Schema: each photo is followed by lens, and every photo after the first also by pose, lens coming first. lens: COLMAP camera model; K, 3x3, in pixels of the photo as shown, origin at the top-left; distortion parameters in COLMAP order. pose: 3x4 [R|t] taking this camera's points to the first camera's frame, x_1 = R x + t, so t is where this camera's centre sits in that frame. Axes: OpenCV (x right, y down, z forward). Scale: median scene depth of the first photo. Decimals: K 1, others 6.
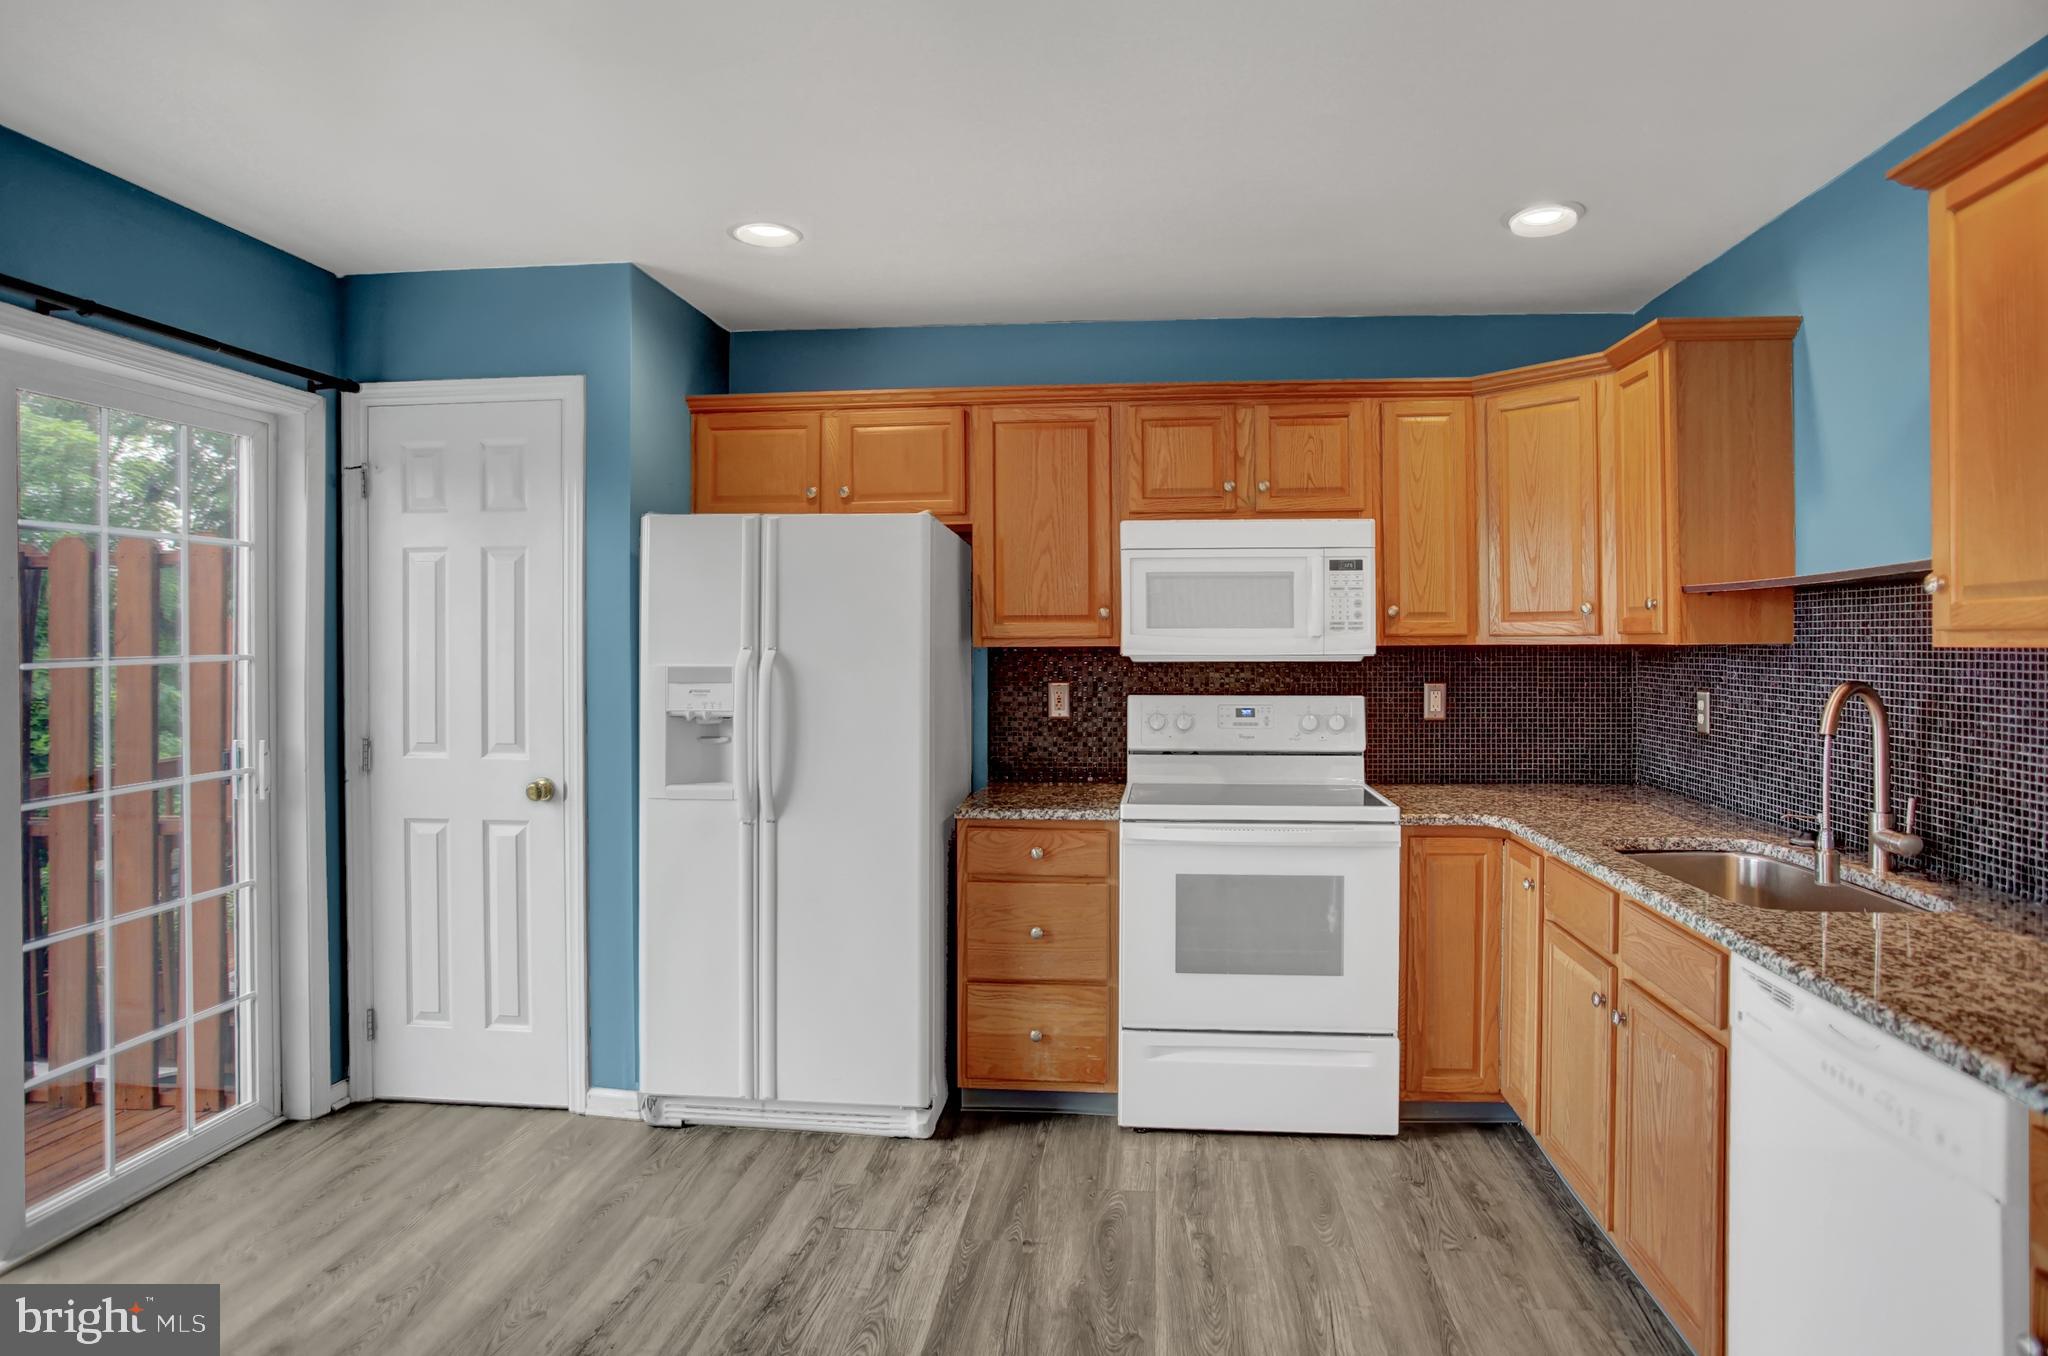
lens RADIAL K [[1137.5, 0, 1063.3], [0, 1137.5, 643.2], [0, 0, 1]] dist [-0.052153, 0.001841]
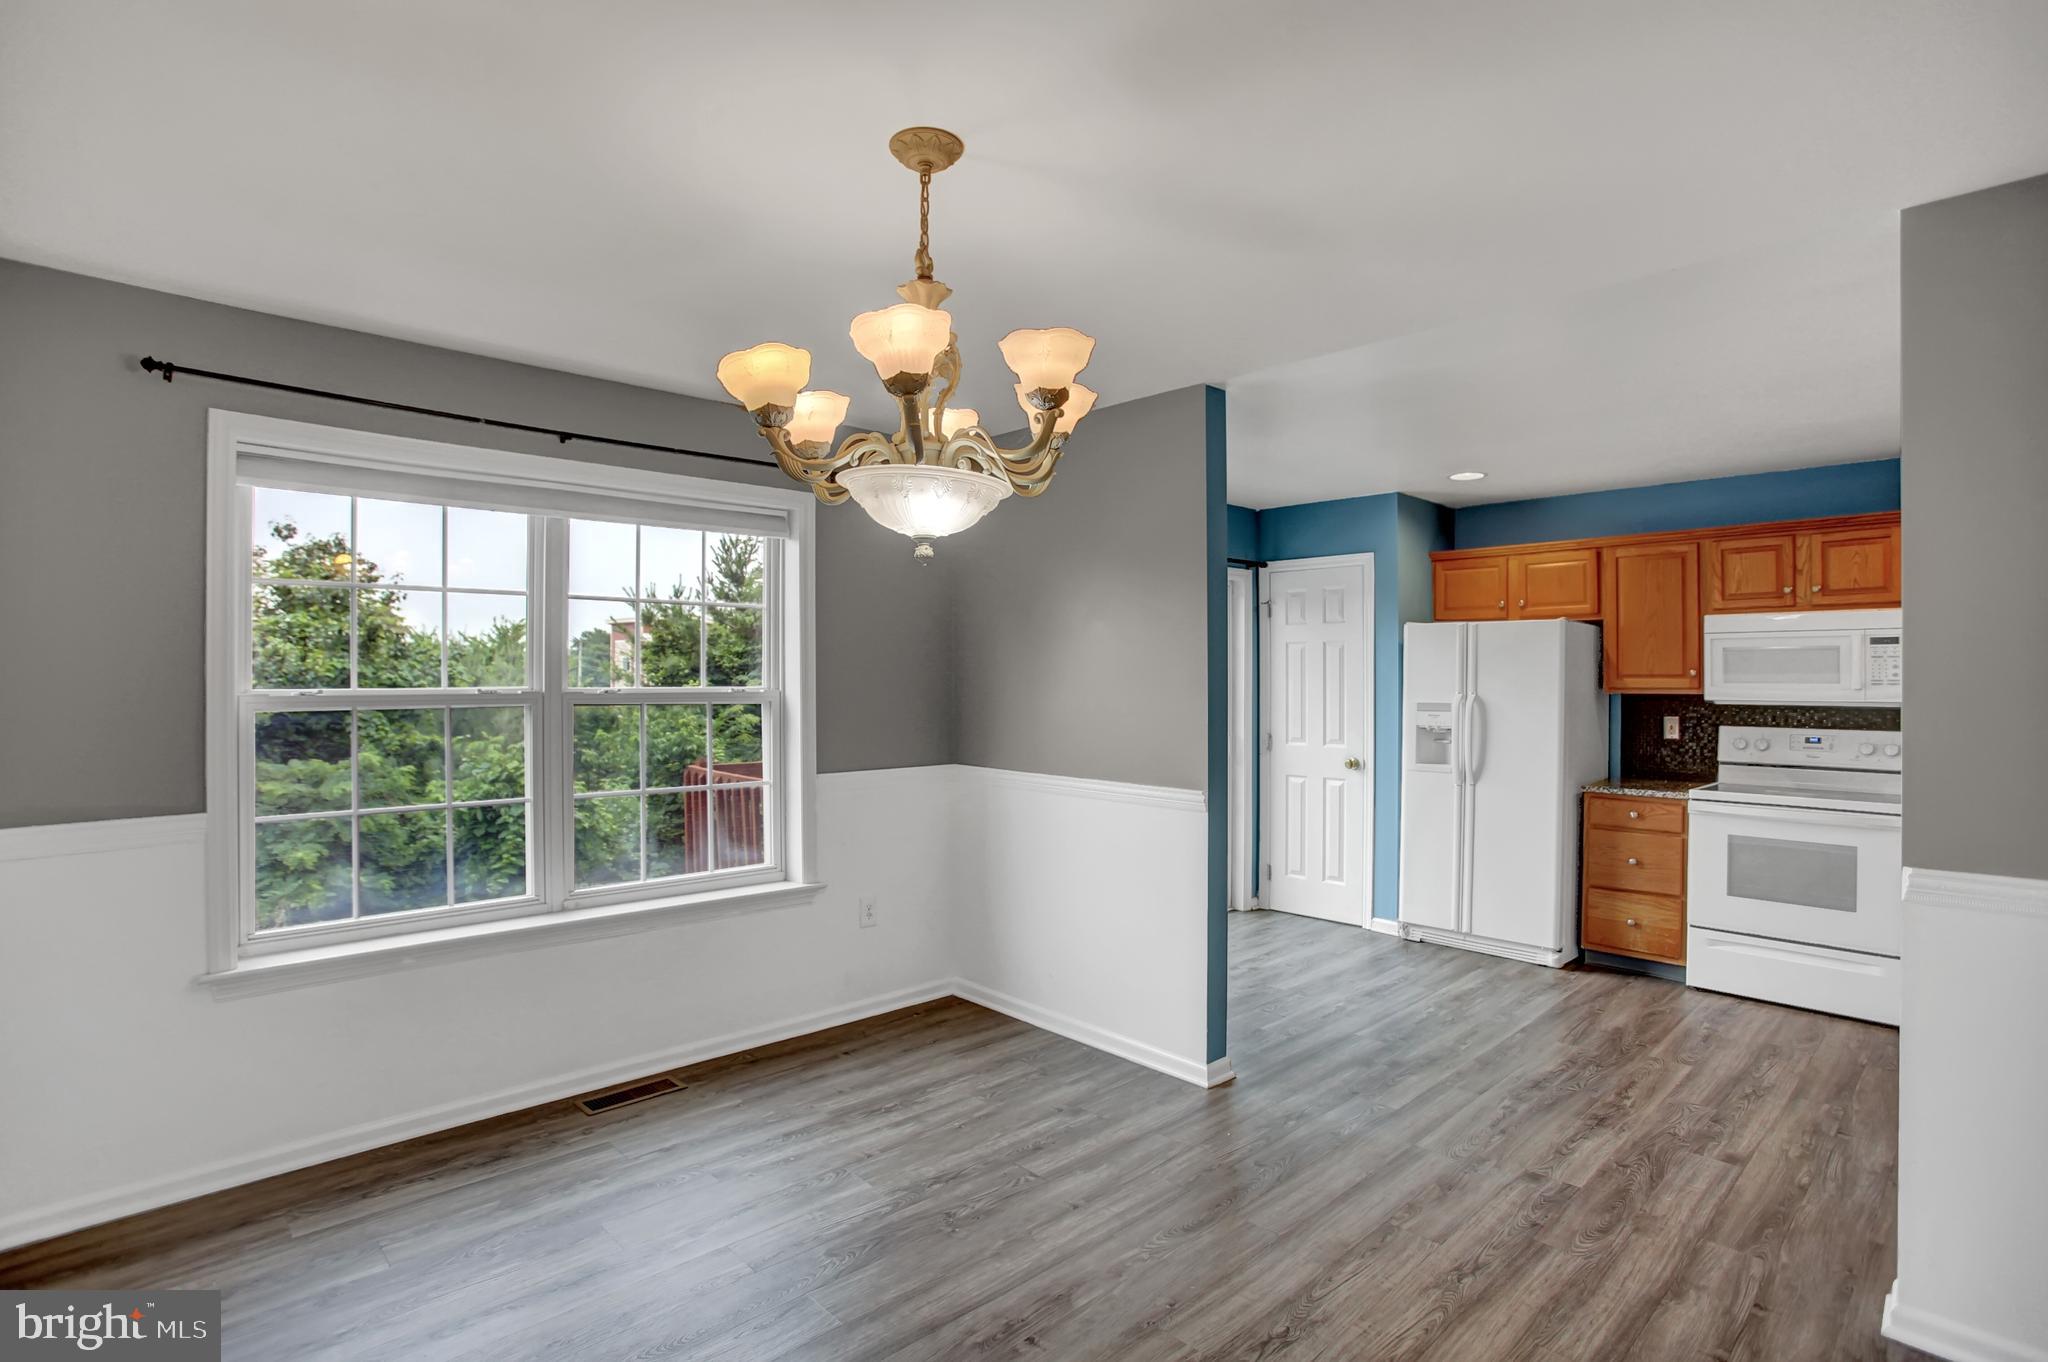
lens RADIAL K [[1030.2, 0, 1005.0], [0, 1030.2, 681.4], [0, 0, 1]] dist [-0.061505, 0.036264]
pose [[0.740751, 0.005598, -0.671756, 0.289298], [-0.004063, 0.999984, 0.003853, -0.017462], [0.671767, -0.000125, 0.740762, -0.740429]]
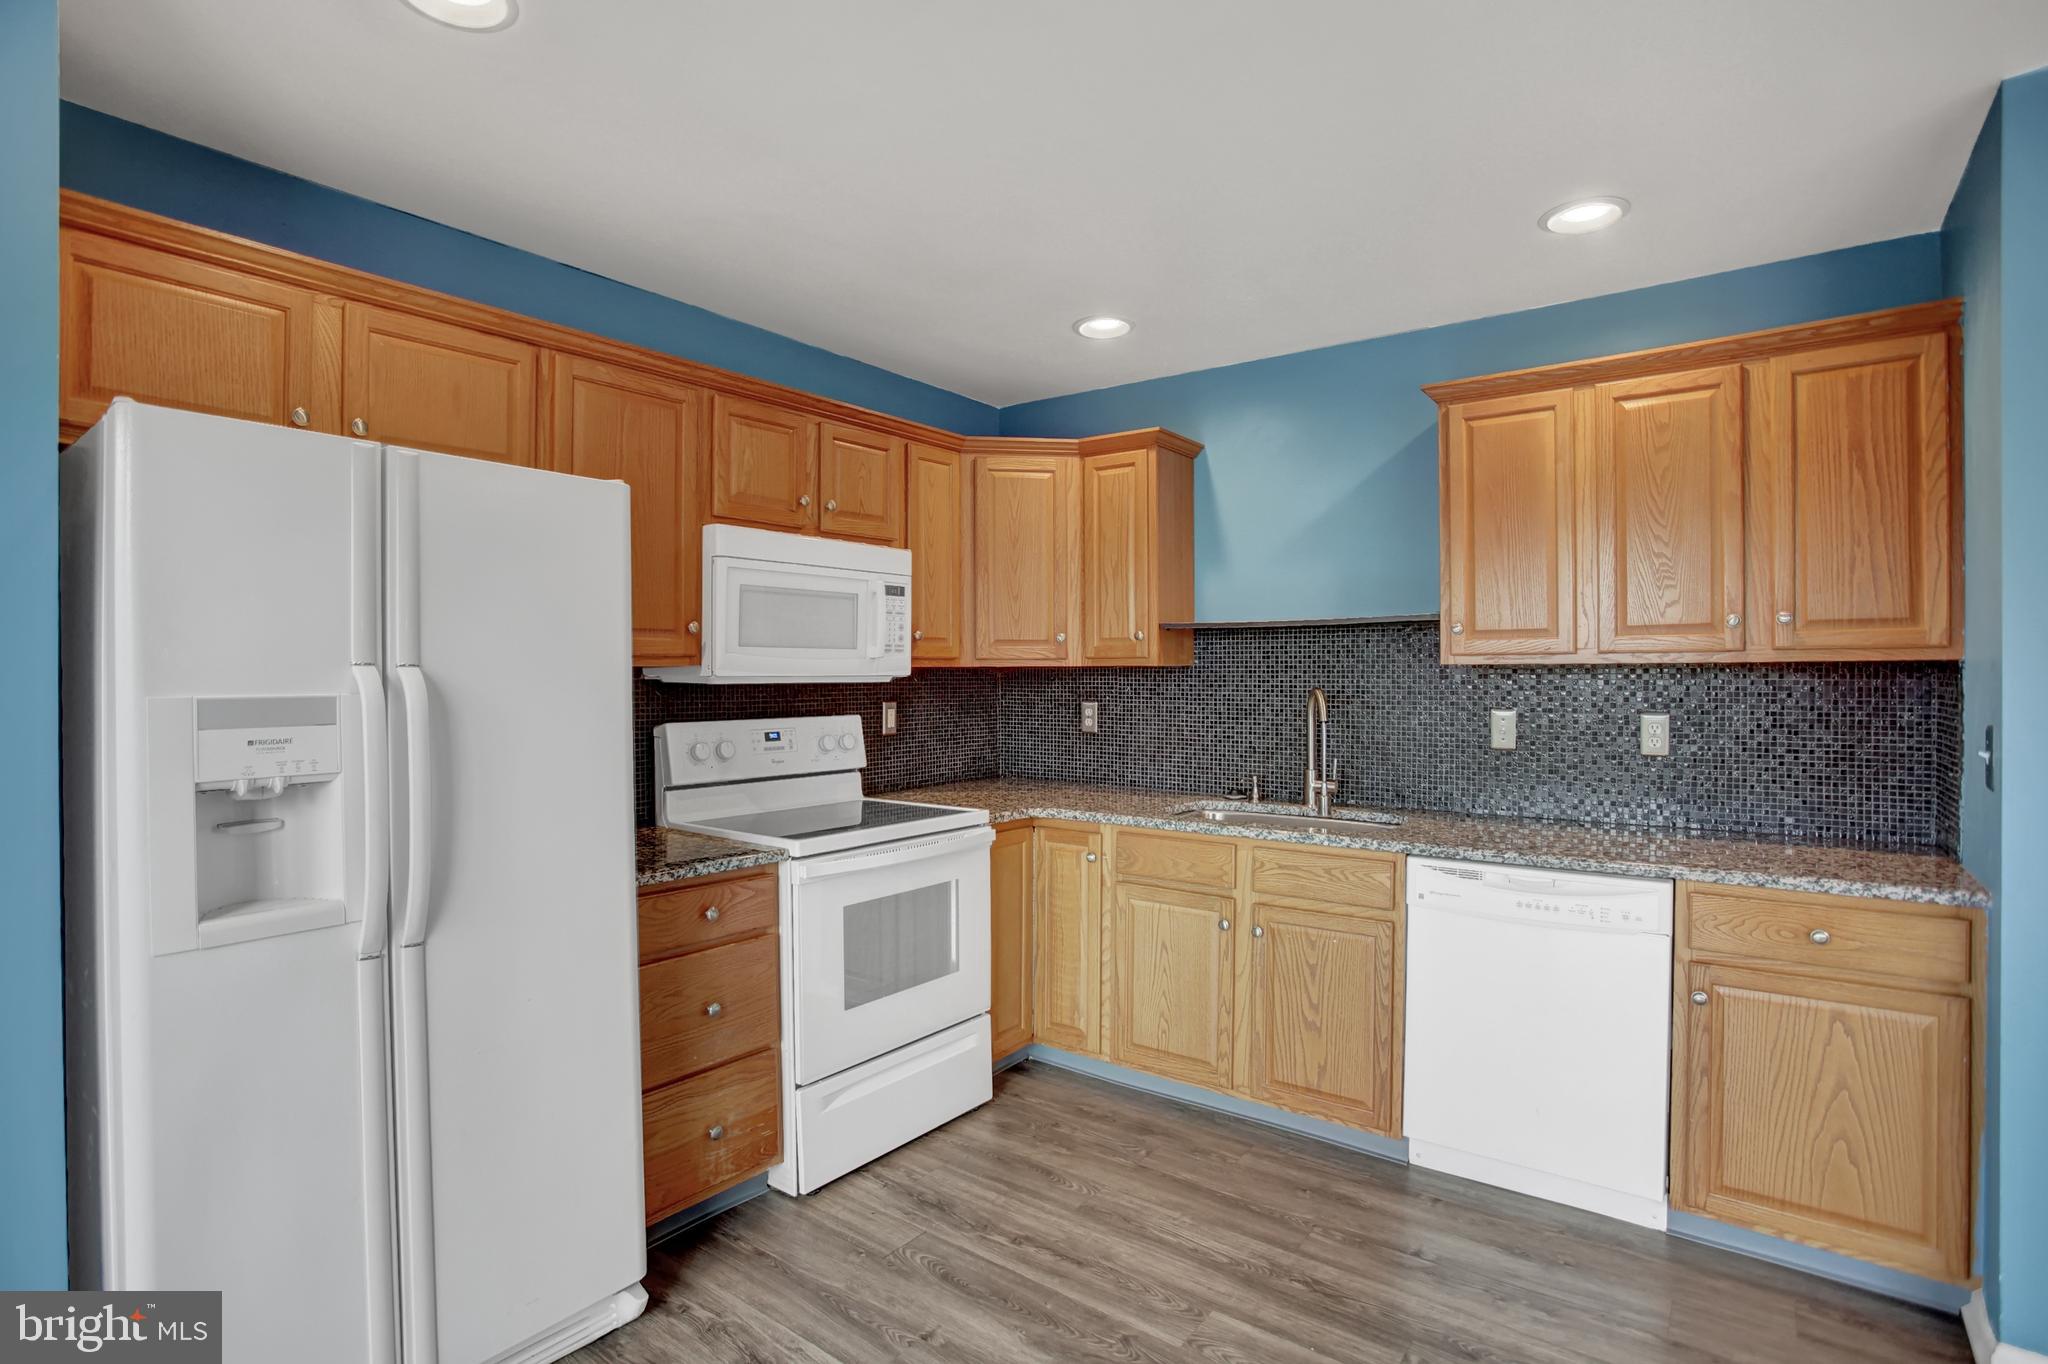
lens RADIAL K [[1030.2, 0, 1005.0], [0, 1030.2, 682.4], [0, 0, 1]] dist [-0.061505, 0.036264]
pose [[0.532577, -0.007132, 0.846351, -0.528794], [0.003217, 0.999974, 0.006403, 0.011260], [-0.846375, -0.000687, 0.532586, 0.412643]]
